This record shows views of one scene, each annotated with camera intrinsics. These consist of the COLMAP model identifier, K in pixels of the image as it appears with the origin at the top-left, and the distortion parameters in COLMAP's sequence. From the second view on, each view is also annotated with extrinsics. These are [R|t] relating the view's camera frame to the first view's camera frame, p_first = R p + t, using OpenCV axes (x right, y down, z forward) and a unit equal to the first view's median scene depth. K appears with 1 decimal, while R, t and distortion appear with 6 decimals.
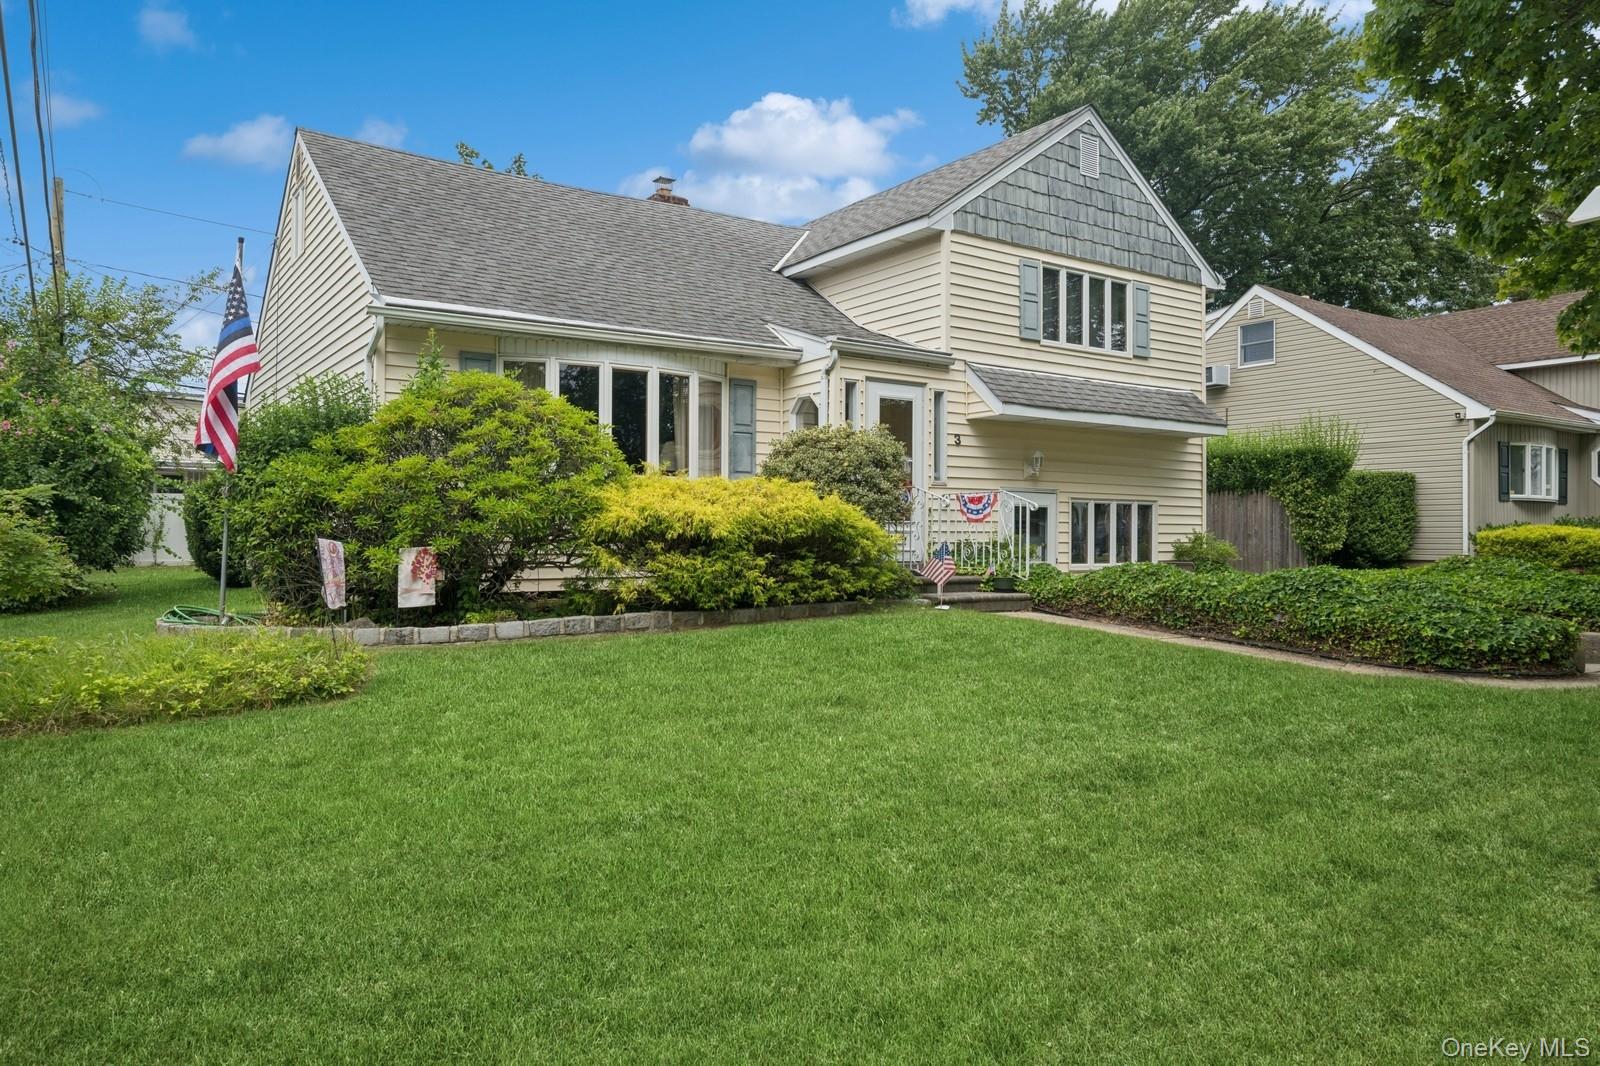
lens RADIAL K [[1076.0, 0, 800.0], [0, 1076.0, 533.0], [0, 0, 1]] dist [-0.005297, -0.000270]
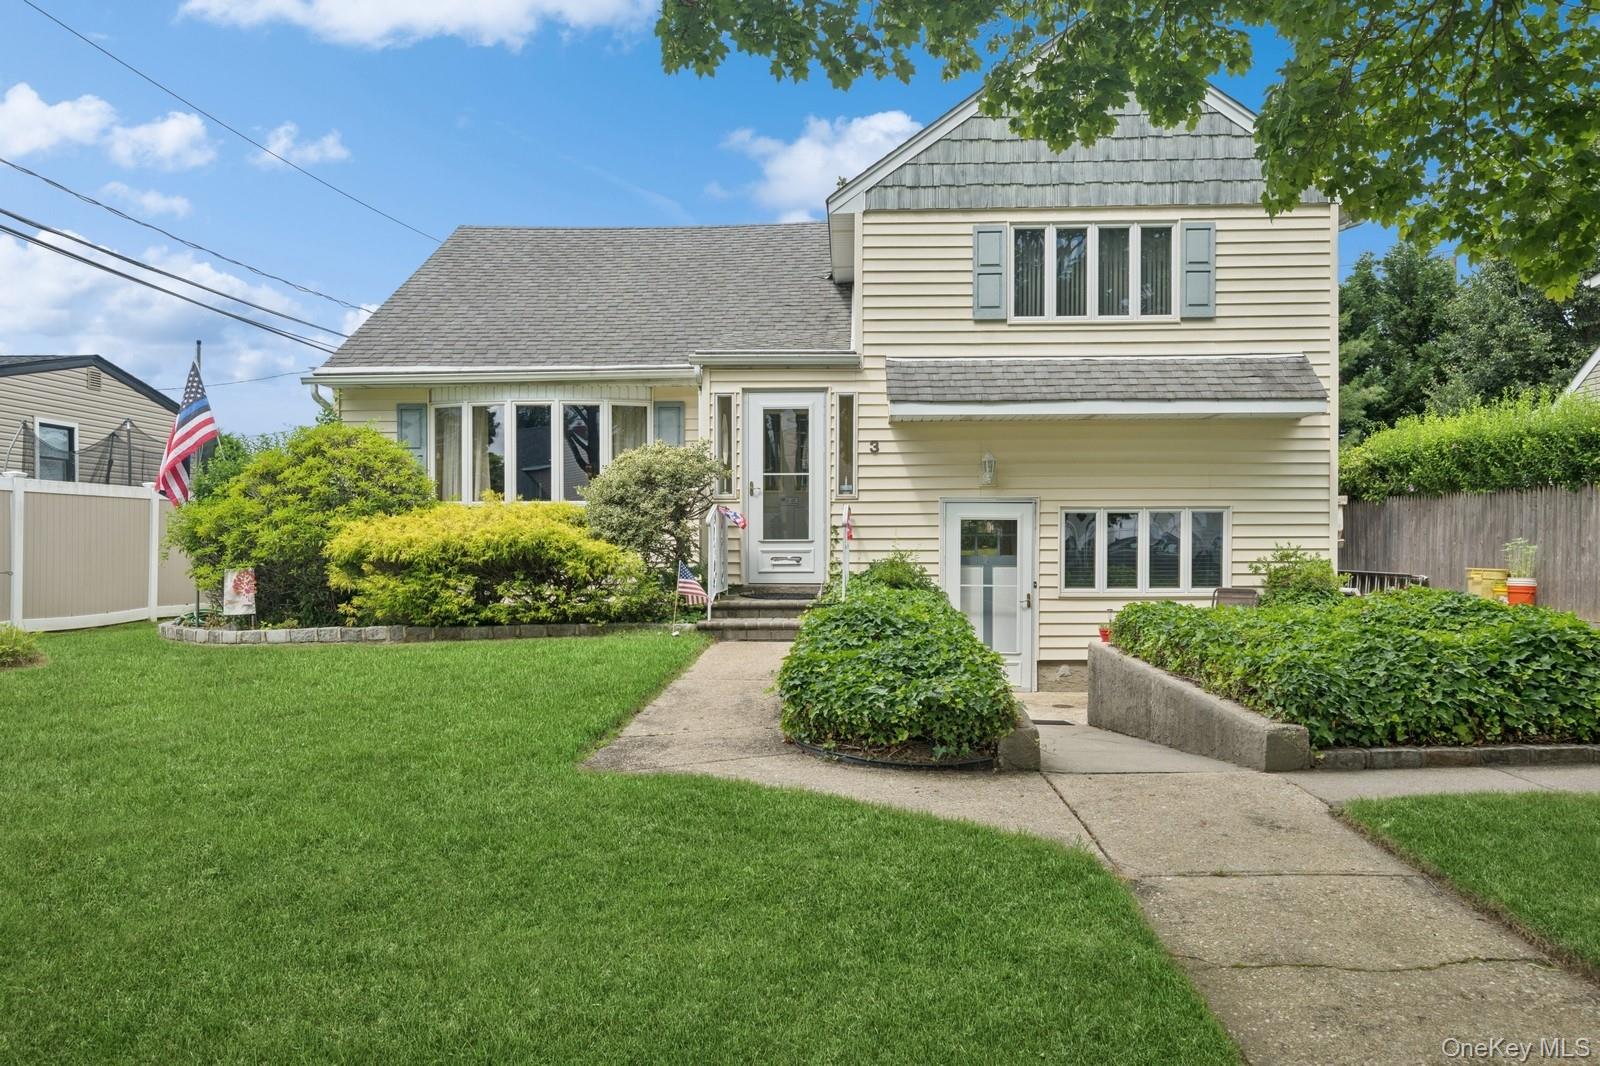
lens RADIAL K [[1050.9, 0, 803.1], [0, 1050.9, 563.2], [0, 0, 1]] dist [0.000175, -0.001017]
pose [[0.799789, 0.002560, -0.600276, 0.587677], [0.007997, 0.999857, 0.014920, -0.003837], [0.600229, -0.016733, 0.799653, 0.254576]]
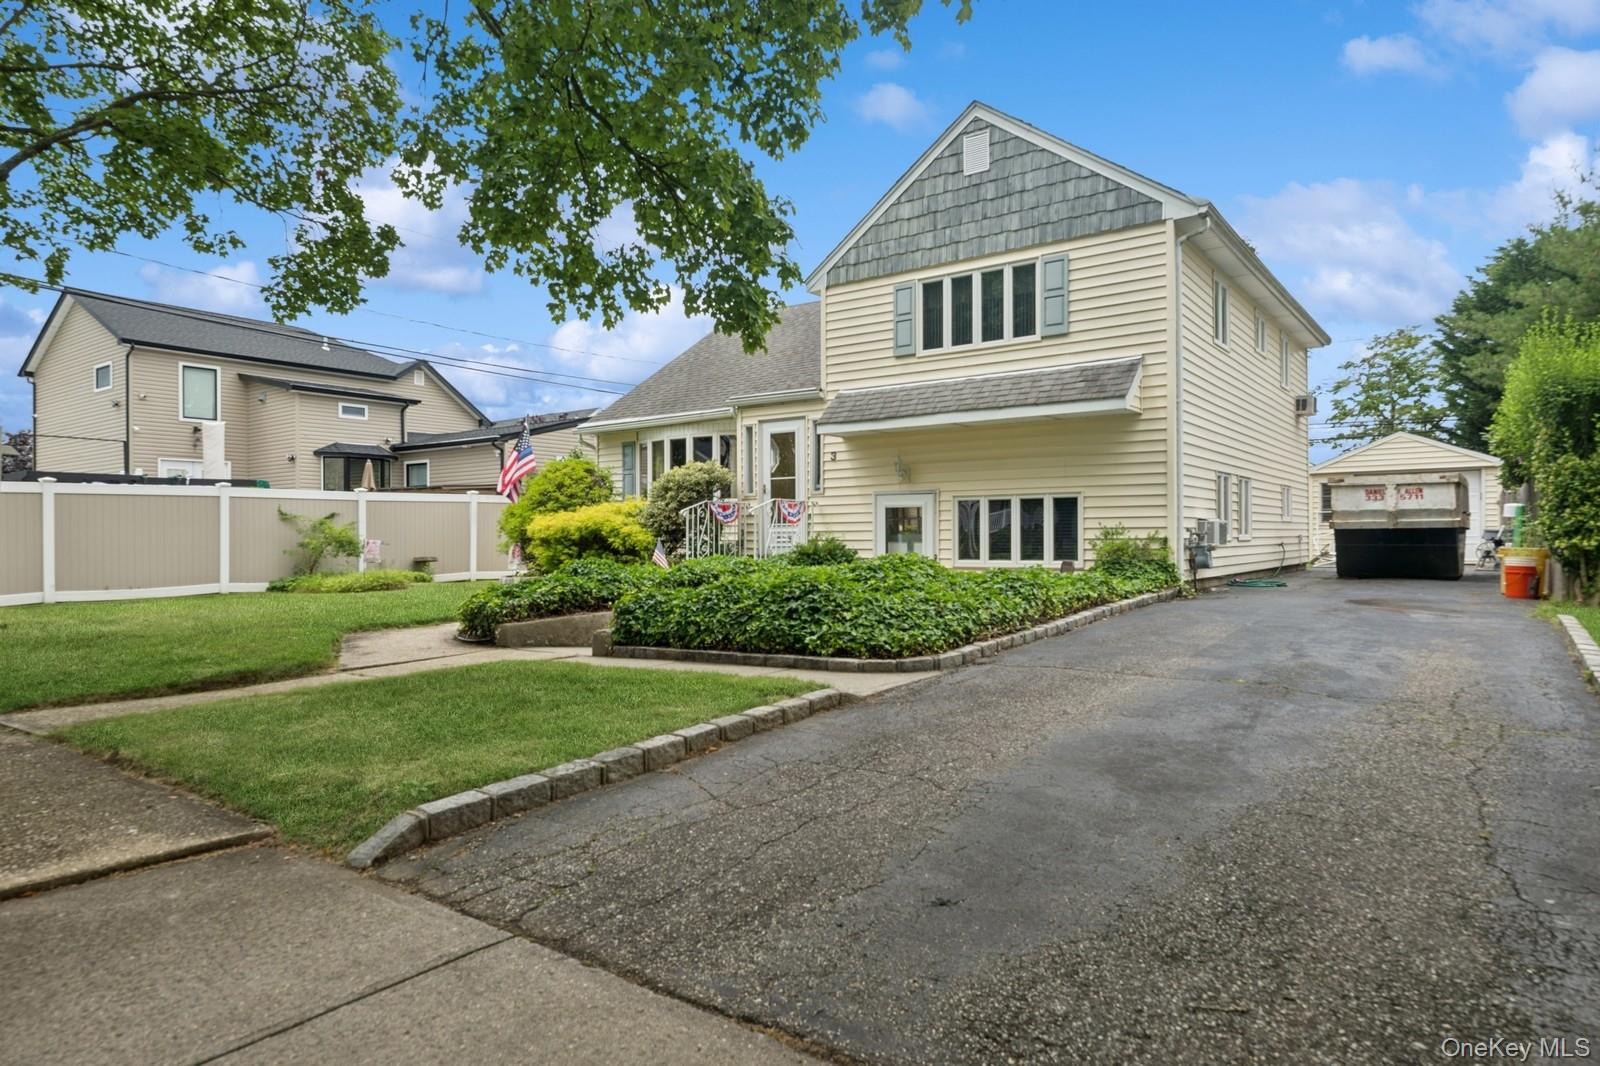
lens RADIAL K [[940.0, 0, 800.0], [0, 940.0, 533.0], [0, 0, 1]] dist [0.002113, 0.000063]
pose [[0.325067, -0.009380, -0.945645, 1.083963], [0.010598, 0.999924, -0.006276, 0.006542], [0.945632, -0.007982, 0.325141, 0.582449]]
